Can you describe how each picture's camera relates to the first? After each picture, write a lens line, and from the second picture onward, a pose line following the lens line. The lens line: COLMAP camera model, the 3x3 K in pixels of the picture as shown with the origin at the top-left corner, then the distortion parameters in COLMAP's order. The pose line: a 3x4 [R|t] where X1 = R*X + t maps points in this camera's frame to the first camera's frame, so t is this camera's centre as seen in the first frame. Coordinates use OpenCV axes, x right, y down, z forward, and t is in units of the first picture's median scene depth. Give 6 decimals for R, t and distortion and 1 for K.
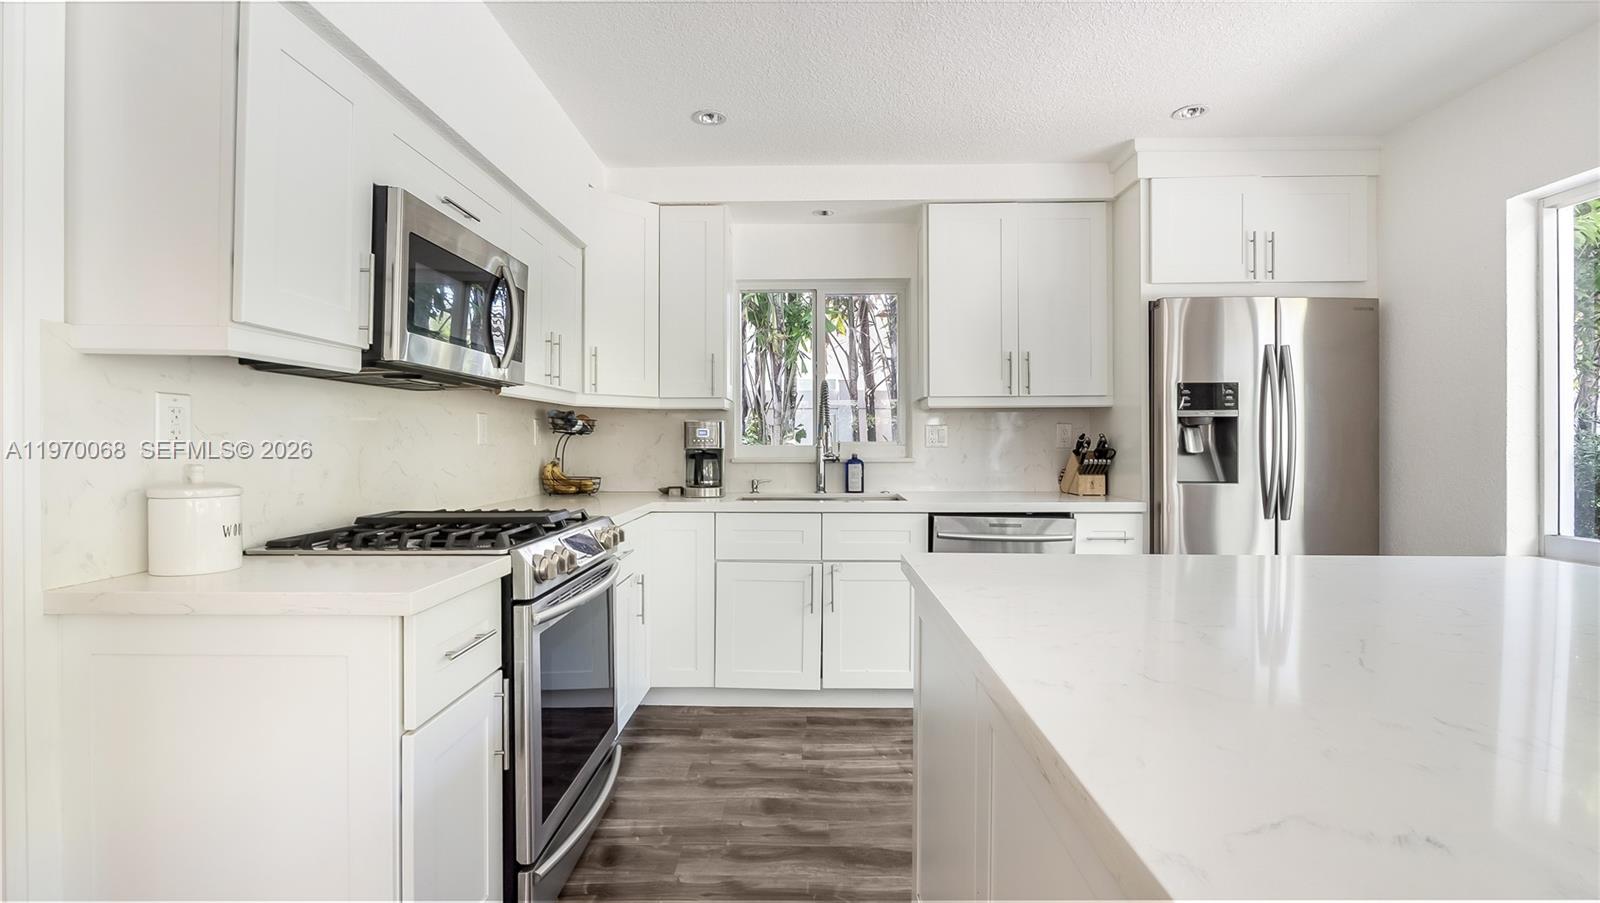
lens RADIAL K [[745.9, 0, 794.8], [0, 745.9, 445.2], [0, 0, 1]] dist [-0.007190, 0.002055]
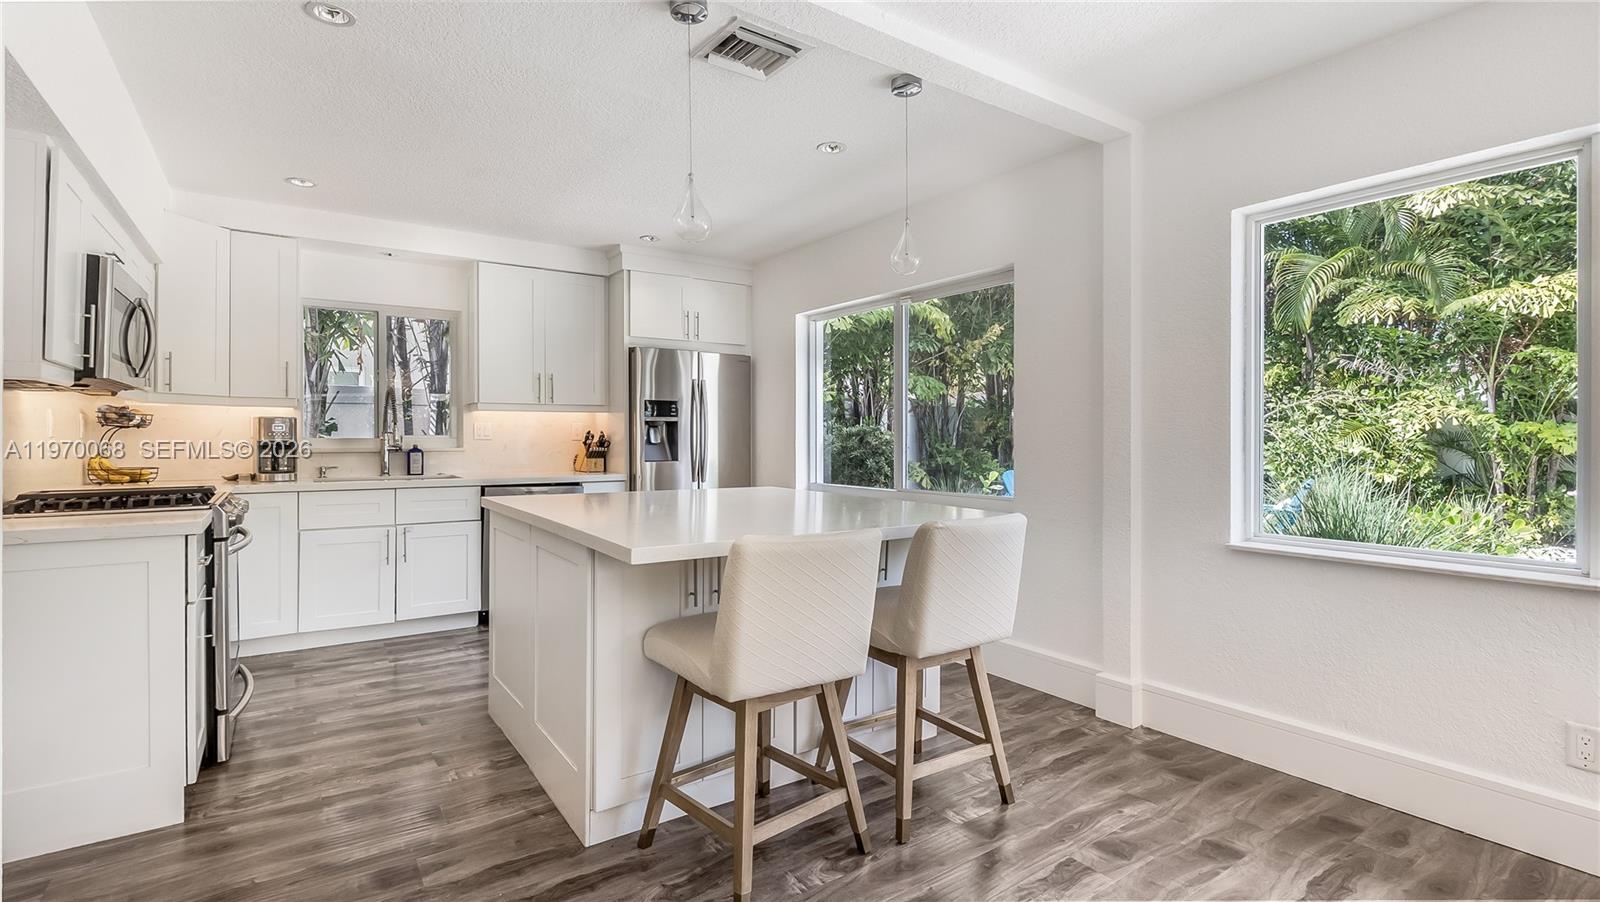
lens RADIAL K [[745.9, 0, 807.7], [0, 745.9, 442.3], [0, 0, 1]] dist [-0.007190, 0.002055]
pose [[0.806156, -0.002246, 0.591699, -0.149480], [-0.000738, 0.999988, 0.004801, 0.000668], [-0.591703, -0.004307, 0.806145, -0.482190]]
